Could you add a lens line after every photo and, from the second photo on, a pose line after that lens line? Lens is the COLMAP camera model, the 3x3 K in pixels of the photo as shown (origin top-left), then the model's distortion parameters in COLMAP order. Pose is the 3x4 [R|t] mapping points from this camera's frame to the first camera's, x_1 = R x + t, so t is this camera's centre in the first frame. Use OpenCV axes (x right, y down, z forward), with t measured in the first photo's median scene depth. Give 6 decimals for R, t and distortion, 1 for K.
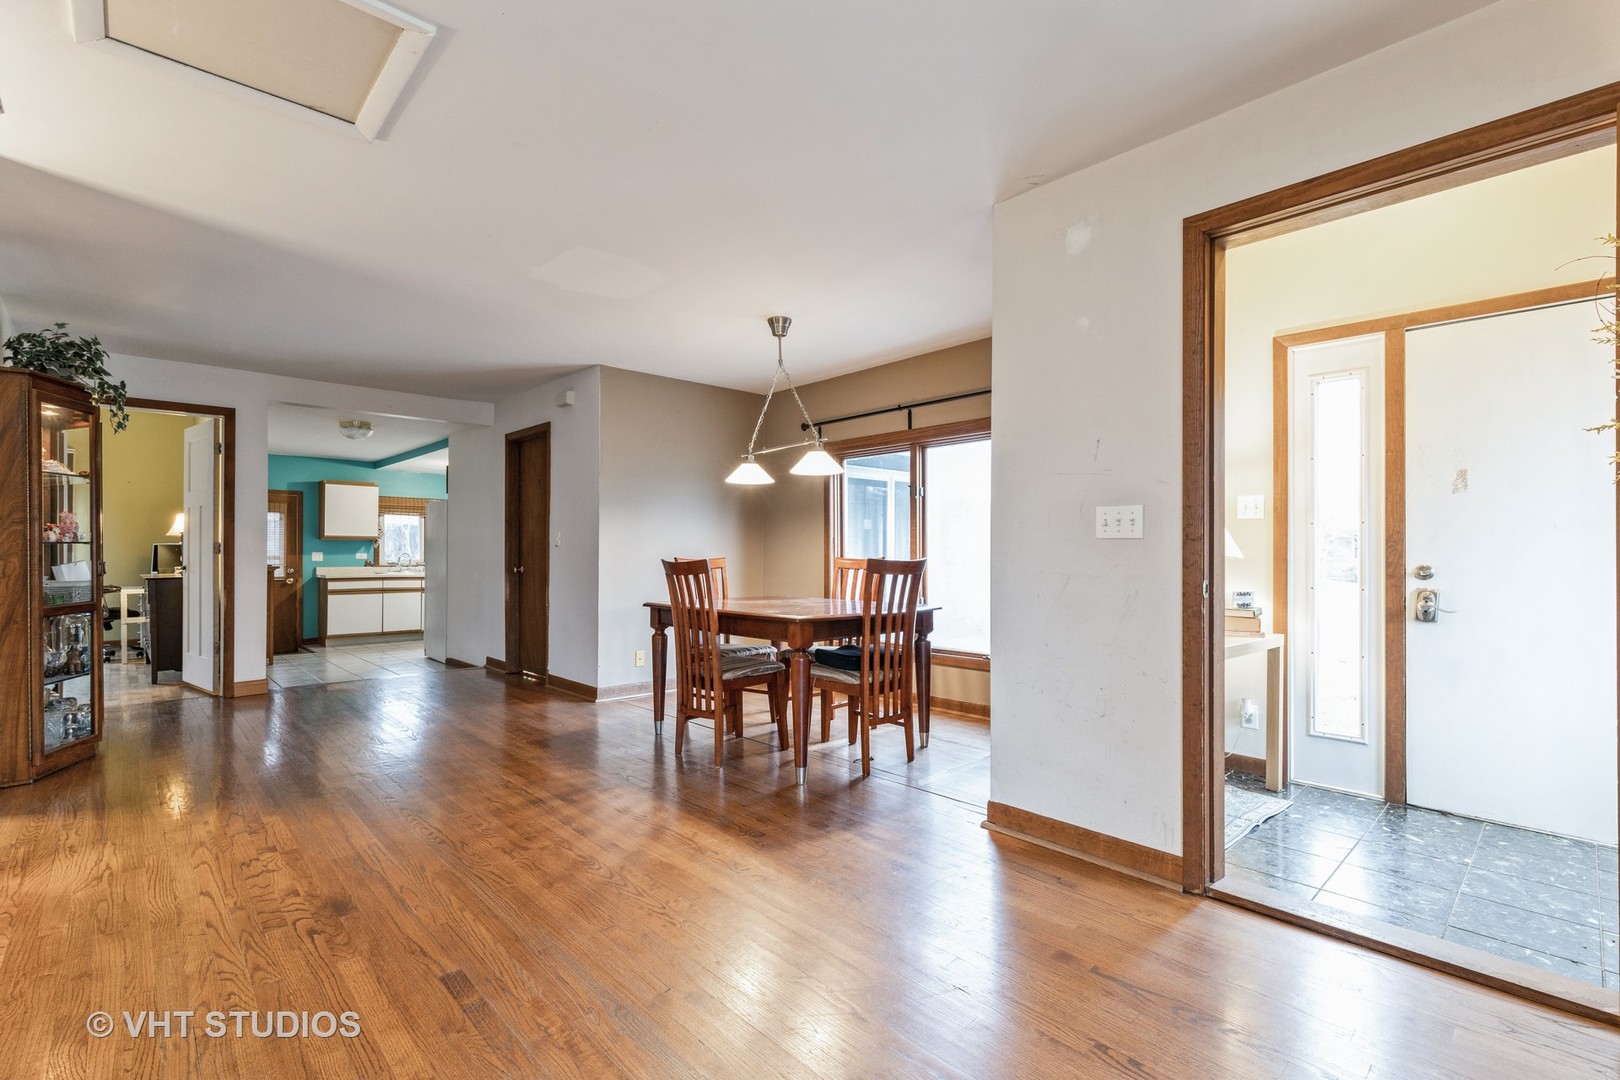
lens RADIAL K [[735.5, 0, 814.3], [0, 735.5, 541.9], [0, 0, 1]] dist [0.004555, -0.000005]
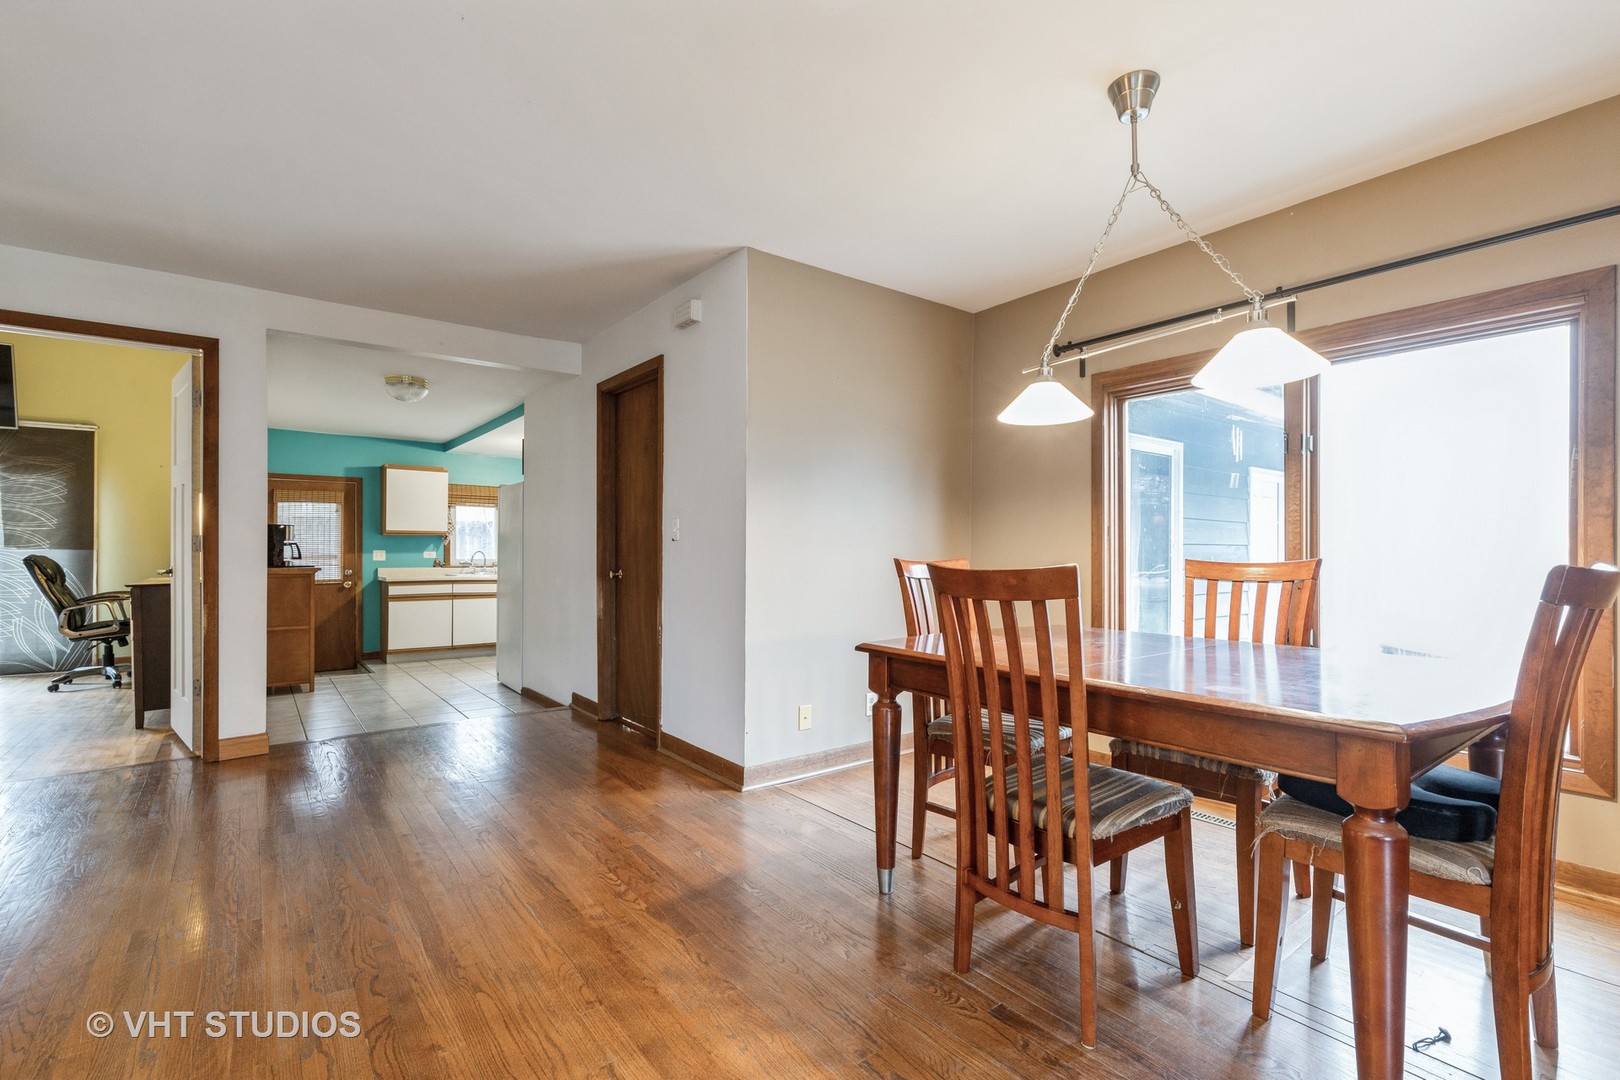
lens RADIAL K [[735.5, 0, 808.2], [0, 735.5, 548.7], [0, 0, 1]] dist [0.004555, -0.000005]
pose [[0.994295, 0.001041, -0.106662, -0.133050], [0.000026, 0.999950, 0.010003, 0.005393], [0.106667, -0.009949, 0.994245, 0.296394]]
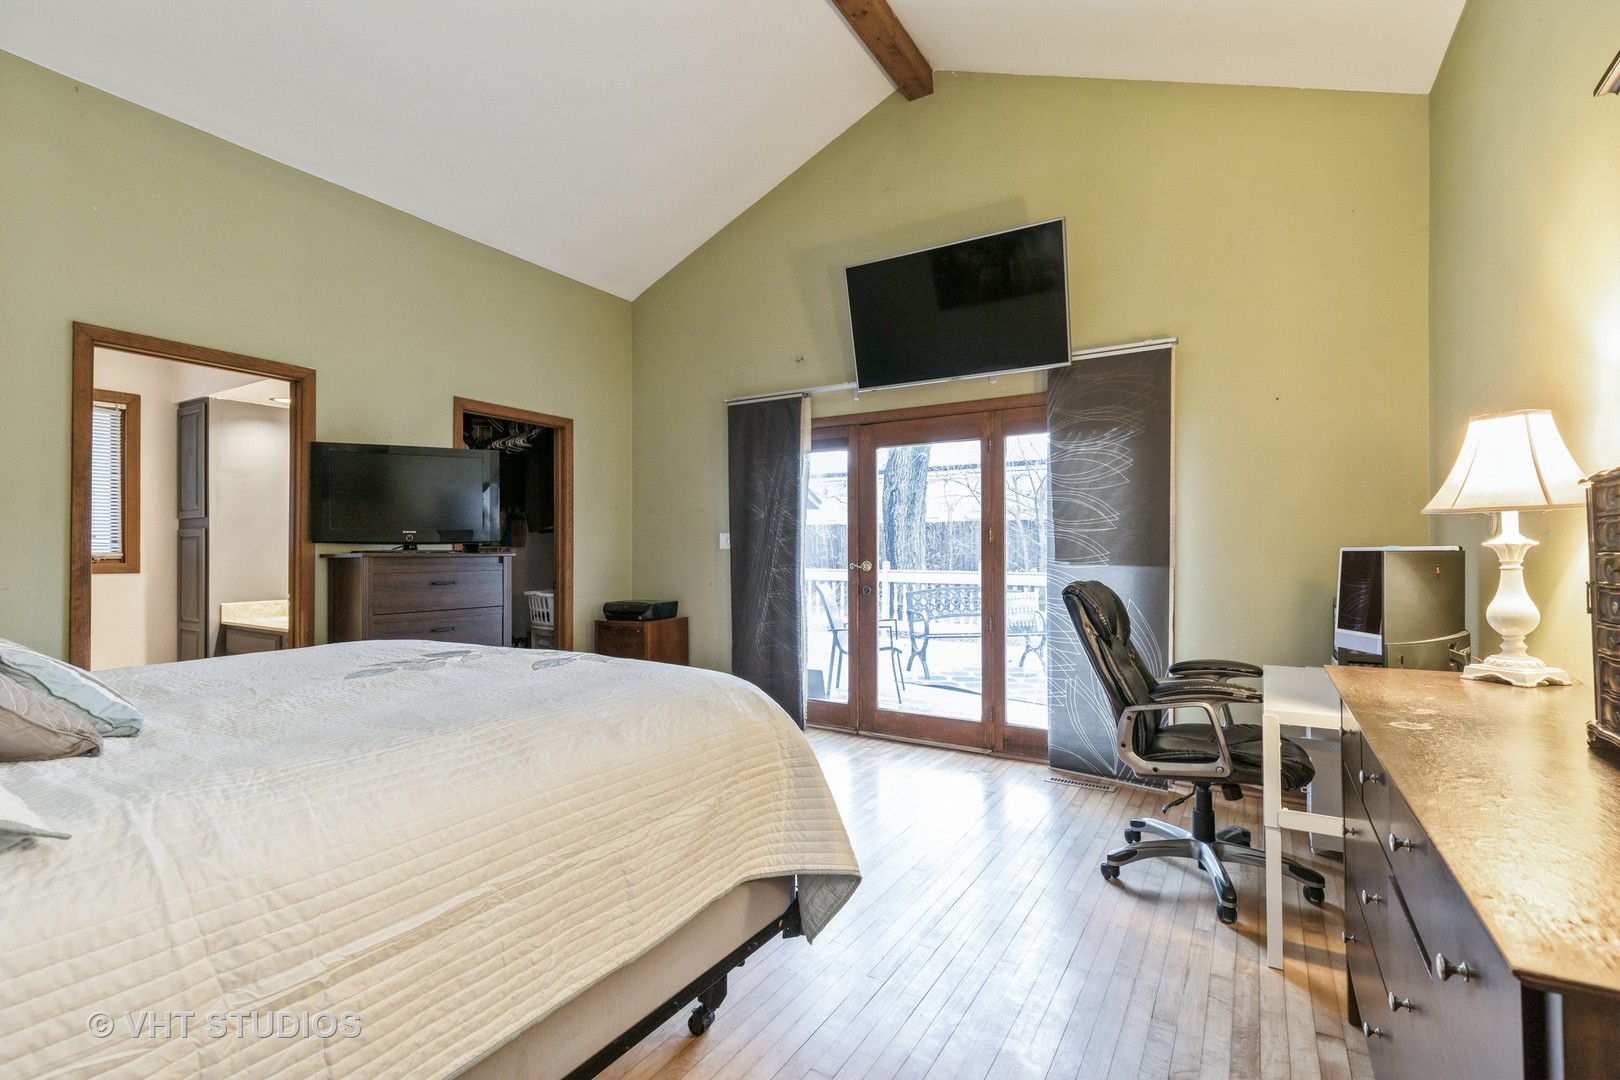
lens RADIAL K [[735.5, 0, 810.2], [0, 735.5, 544.9], [0, 0, 1]] dist [0.004555, -0.000005]
pose [[0.262427, -0.006170, -0.964932, -0.485873], [0.003286, 0.999979, -0.005500, 0.003826], [0.964946, -0.001727, 0.262442, 0.579710]]
